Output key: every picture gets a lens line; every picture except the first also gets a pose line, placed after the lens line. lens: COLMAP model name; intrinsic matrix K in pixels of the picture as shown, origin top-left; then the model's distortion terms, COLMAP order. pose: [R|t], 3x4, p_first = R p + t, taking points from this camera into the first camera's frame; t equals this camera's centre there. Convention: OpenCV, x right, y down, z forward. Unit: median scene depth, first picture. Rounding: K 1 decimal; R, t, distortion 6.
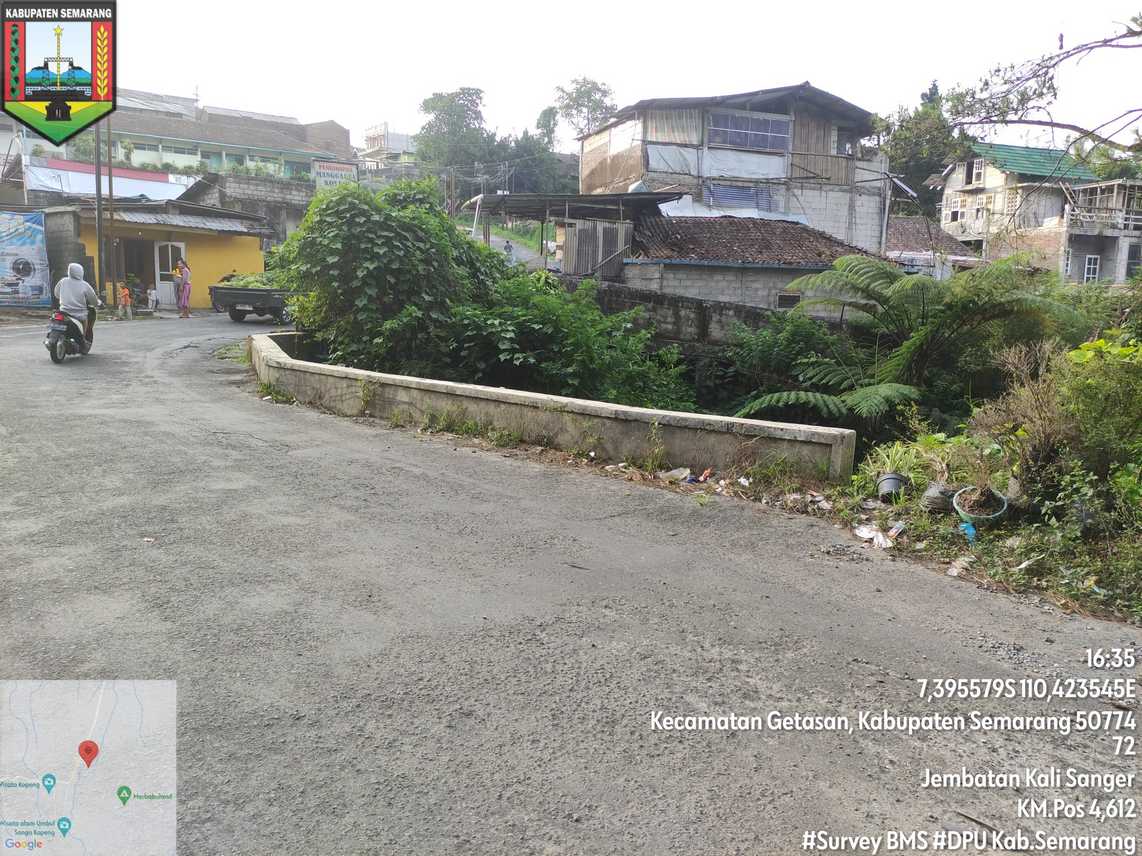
lens RADIAL K [[840.0, 0, 574.6], [0, 840.0, 421.9], [0, 0, 1]] dist [0.055683, -0.050738]
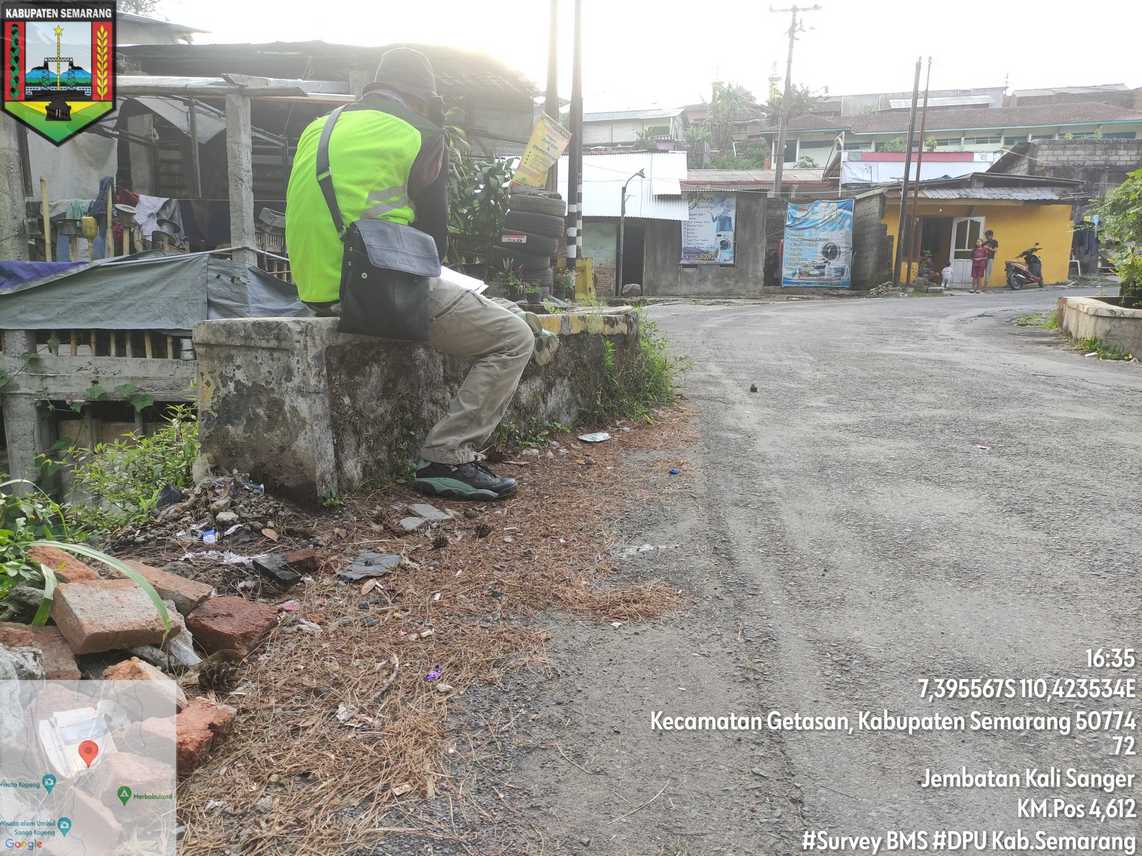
lens RADIAL K [[840.0, 0, 563.7], [0, 840.0, 428.0], [0, 0, 1]] dist [0.055683, -0.050738]
pose [[0.651890, 0.104039, -0.751143, -0.034709], [-0.100982, 0.993632, 0.049987, 0.023987], [0.751560, 0.043266, 0.658244, 0.042312]]
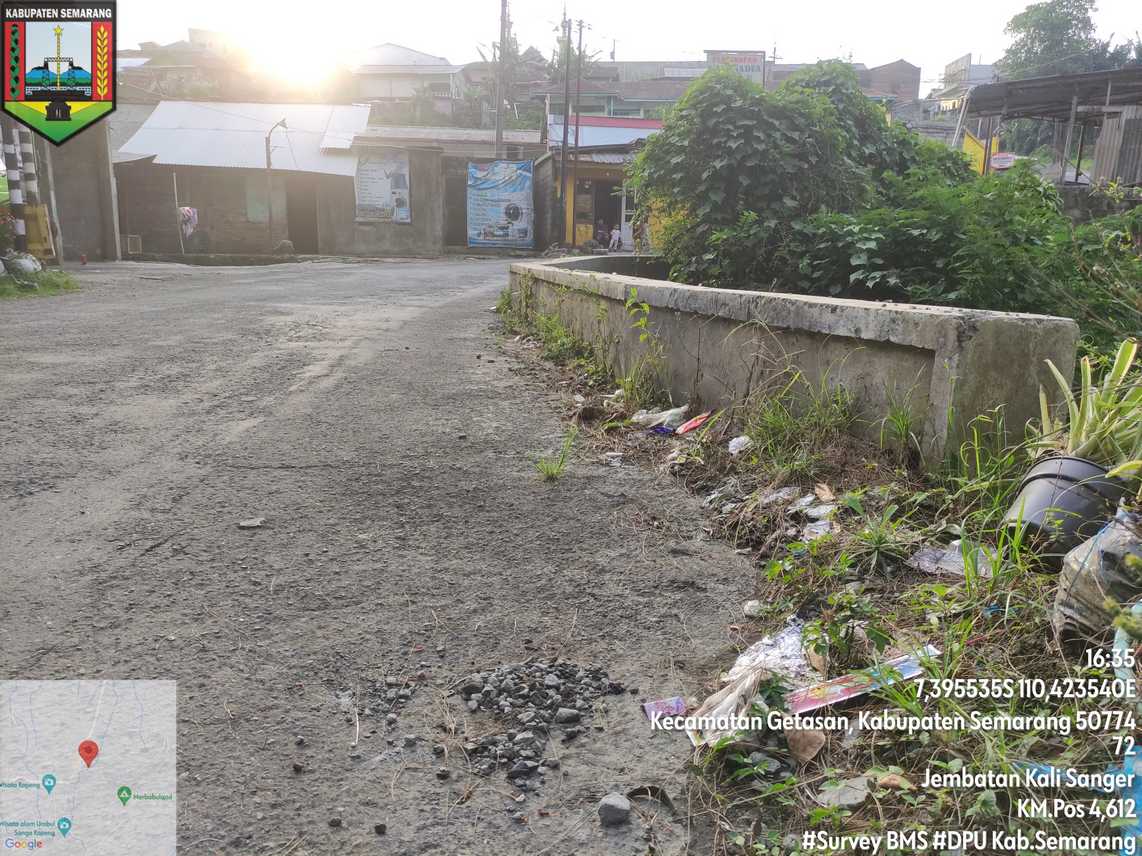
lens RADIAL K [[840.0, 0, 572.0], [0, 840.0, 431.2], [0, 0, 1]] dist [0.055683, -0.050738]
pose [[0.793468, 0.111407, -0.598328, 0.100869], [-0.081825, 0.993705, 0.076514, 0.011137], [0.603086, -0.011753, 0.797589, 0.173400]]
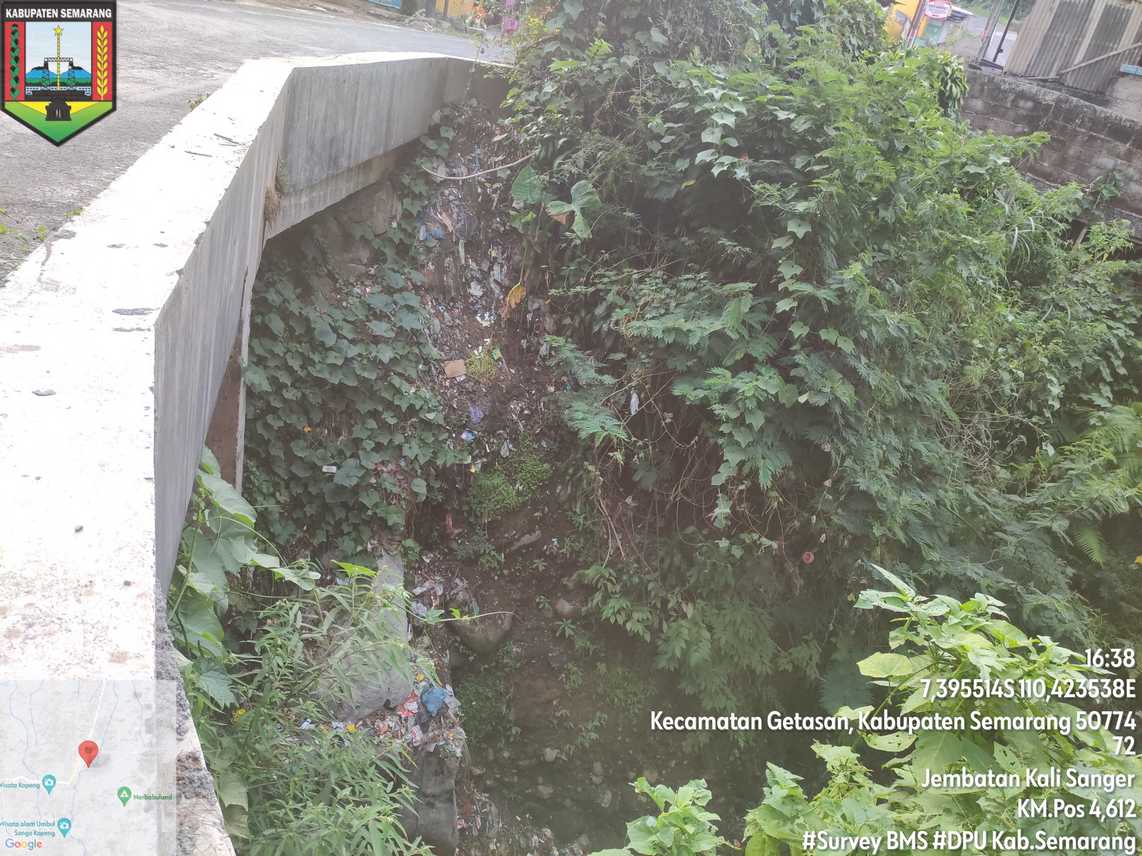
lens RADIAL K [[840.0, 0, 569.7], [0, 840.0, 418.8], [0, 0, 1]] dist [0.055683, -0.050738]
pose [[0.828314, 0.357079, -0.431729, 0.094798], [-0.253761, 0.926119, 0.279121, -0.029083], [0.499501, -0.121644, 0.857731, 0.260060]]
